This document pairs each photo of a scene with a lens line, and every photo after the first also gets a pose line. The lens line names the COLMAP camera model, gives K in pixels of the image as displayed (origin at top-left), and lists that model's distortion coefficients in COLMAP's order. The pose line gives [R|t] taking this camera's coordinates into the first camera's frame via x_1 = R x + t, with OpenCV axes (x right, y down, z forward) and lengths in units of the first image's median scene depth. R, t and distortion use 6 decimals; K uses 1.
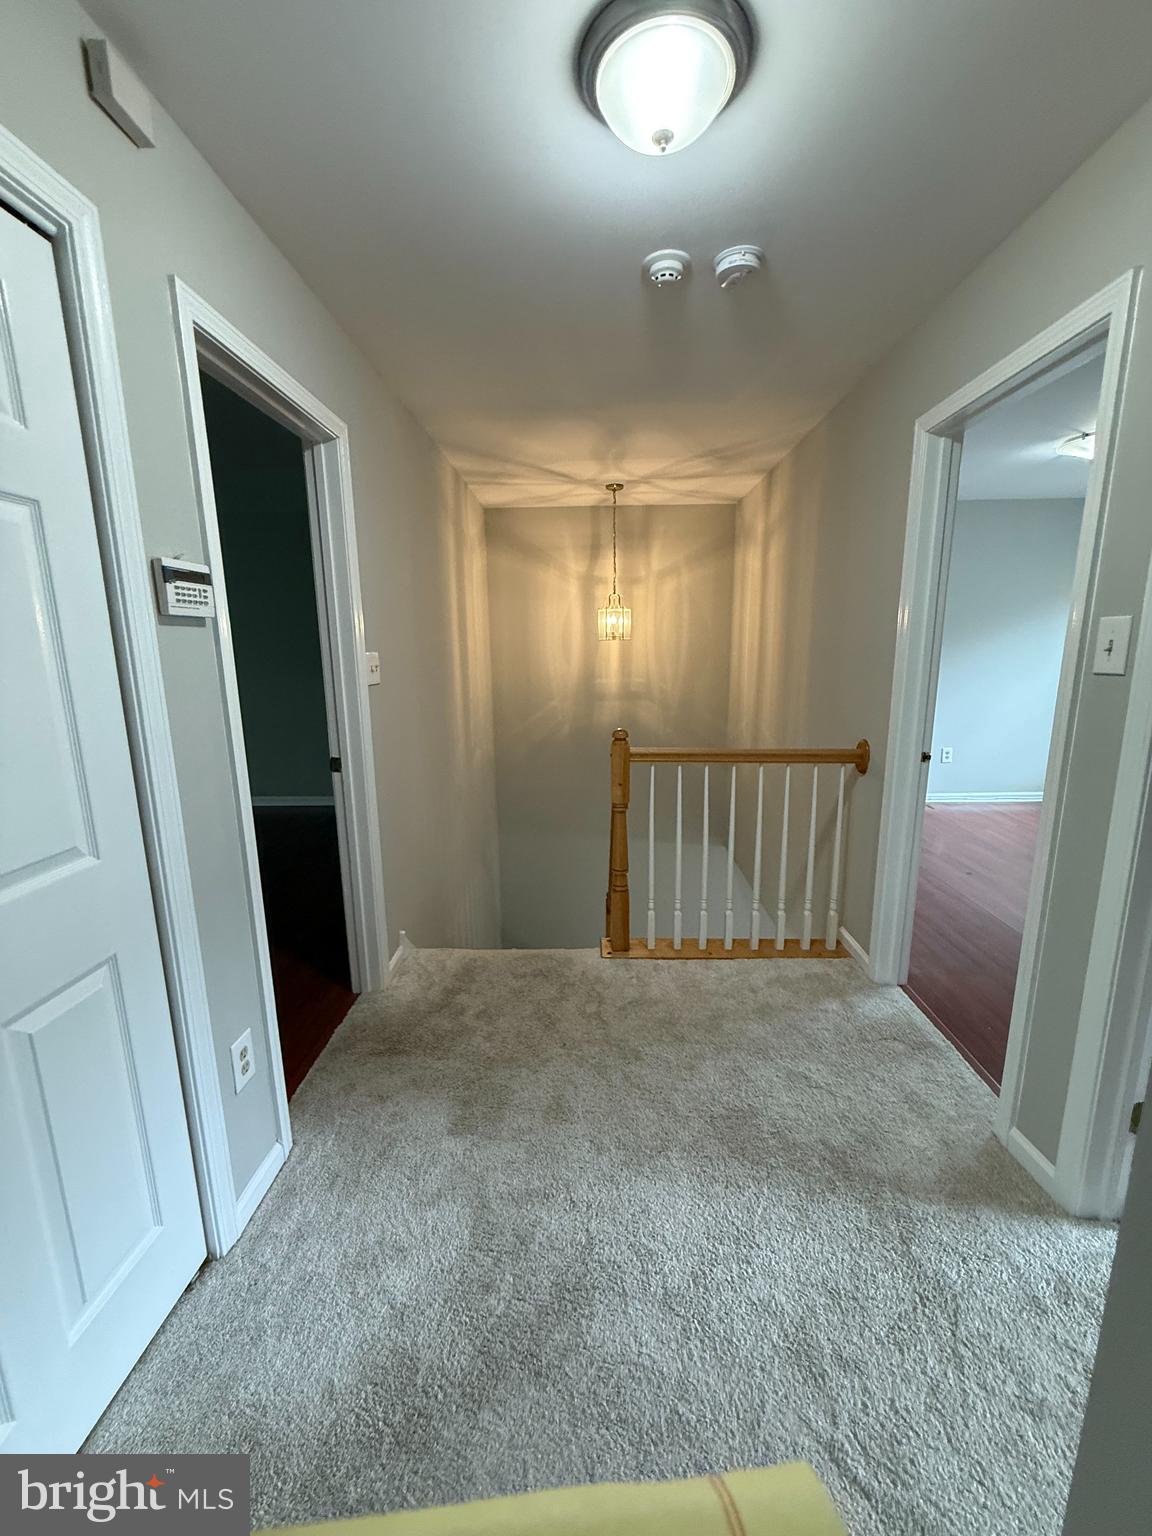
lens RADIAL K [[609.1, 0, 581.1], [0, 609.1, 768.6], [0, 0, 1]] dist [-0.000923, 0.000616]
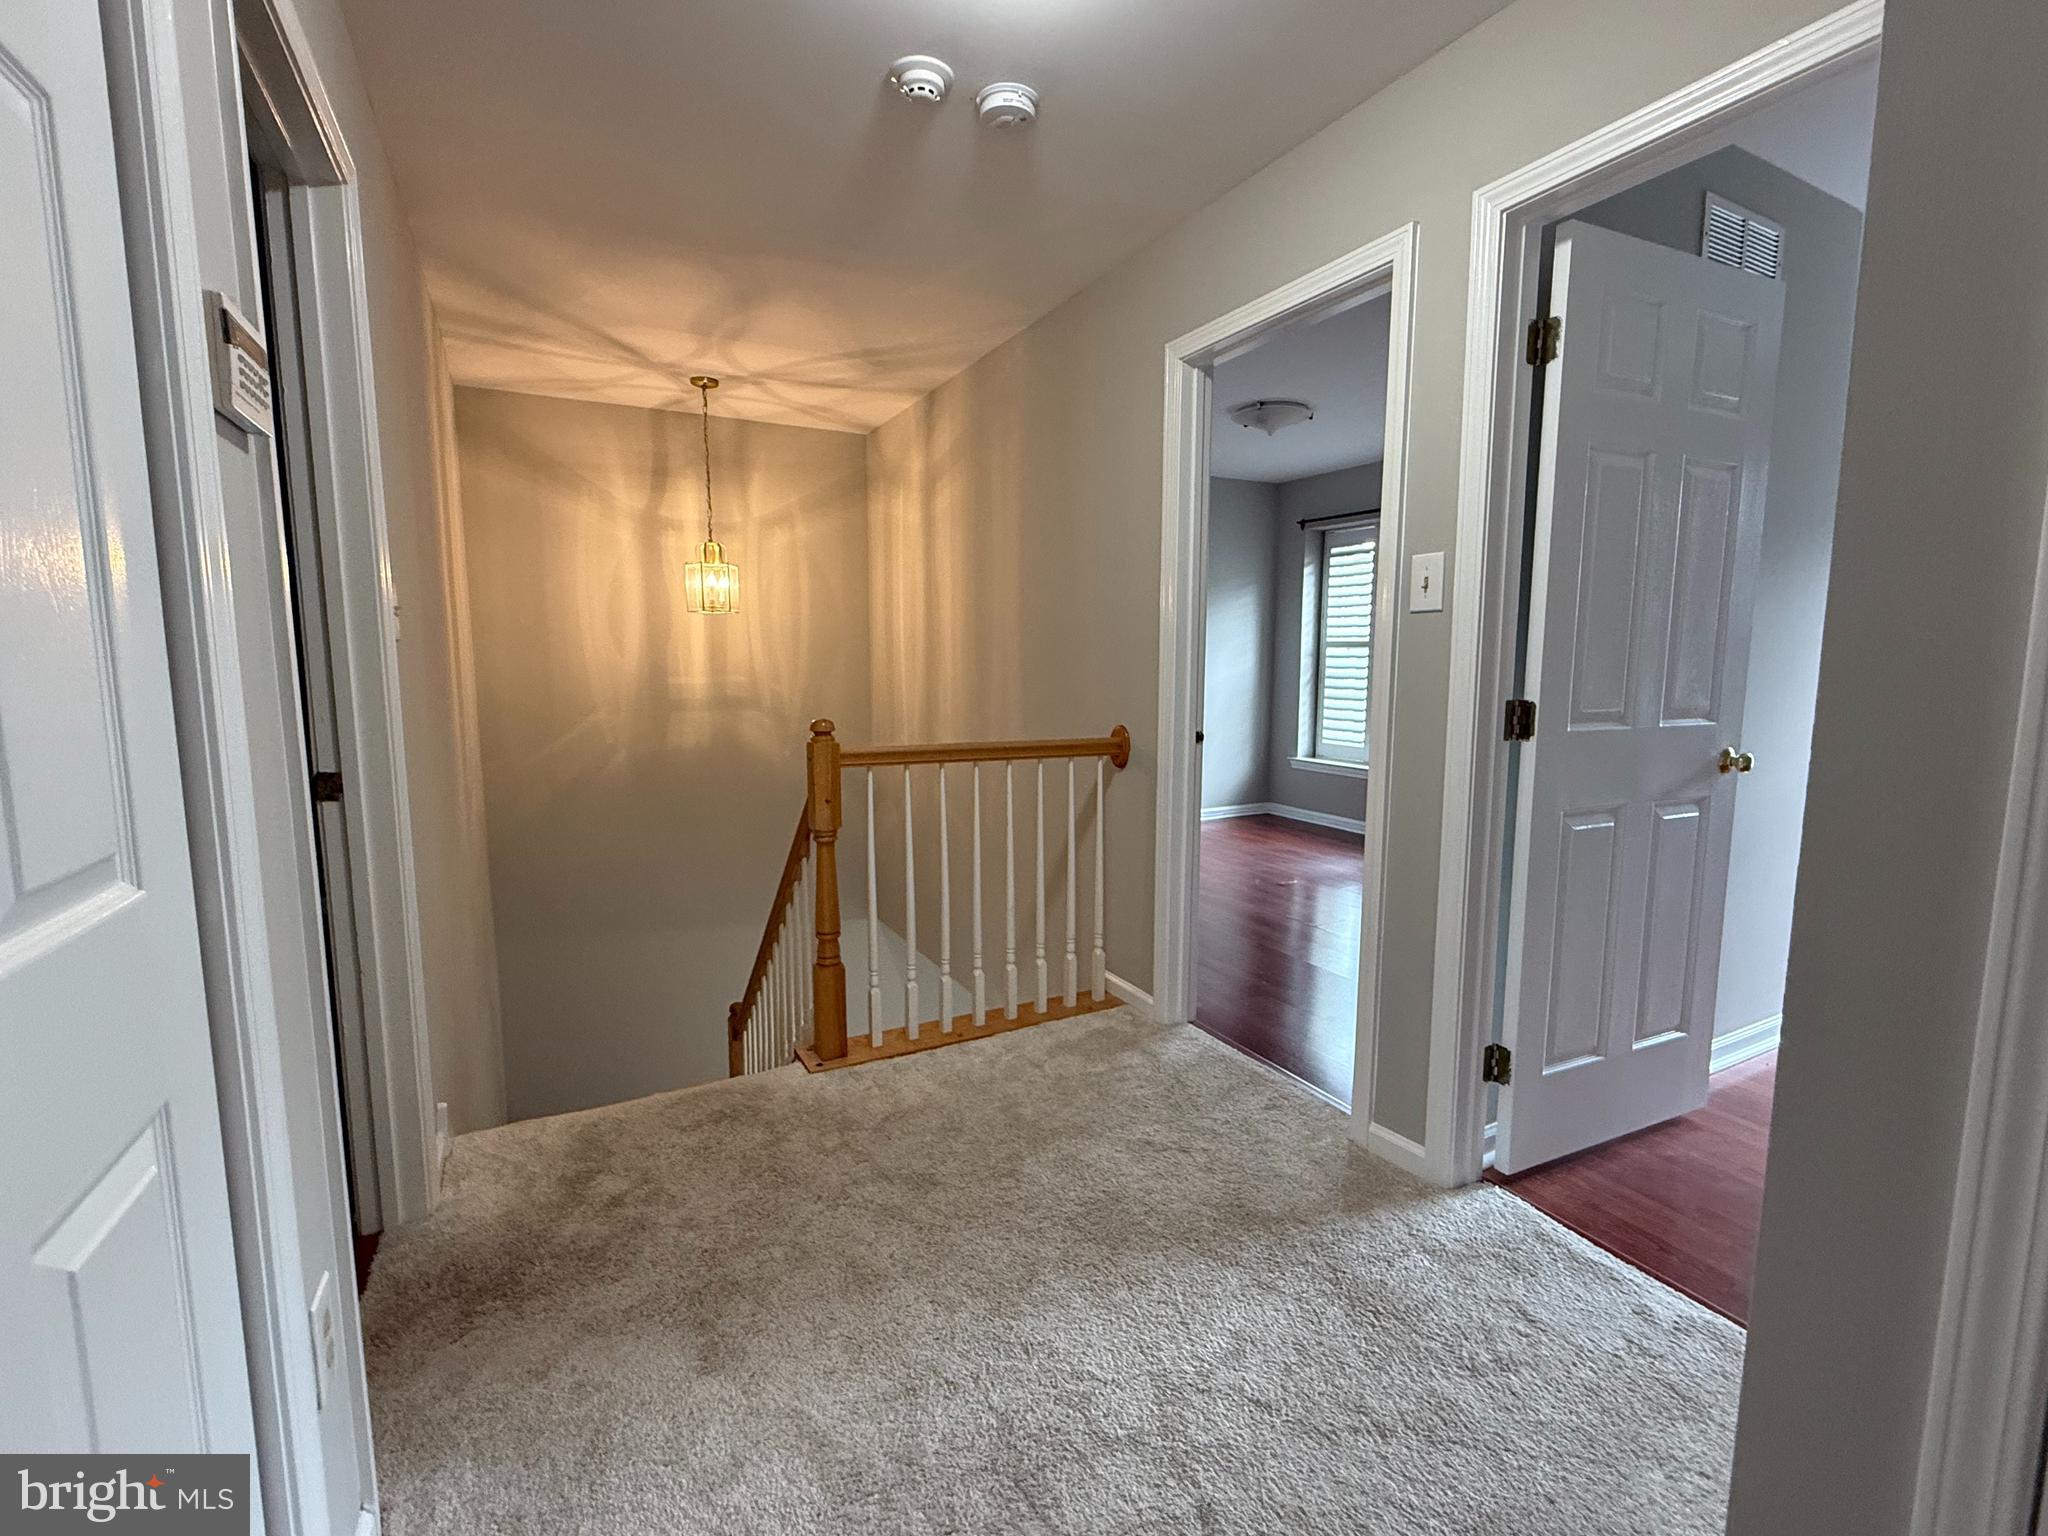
lens RADIAL K [[898.6, 0, 1025.6], [0, 898.6, 771.9], [0, 0, 1]] dist [0.003175, 0.001247]
pose [[0.871527, -0.051447, 0.487640, -0.236083], [0.088134, 0.994720, -0.052571, 0.068064], [-0.482361, 0.088795, 0.871460, 0.031736]]
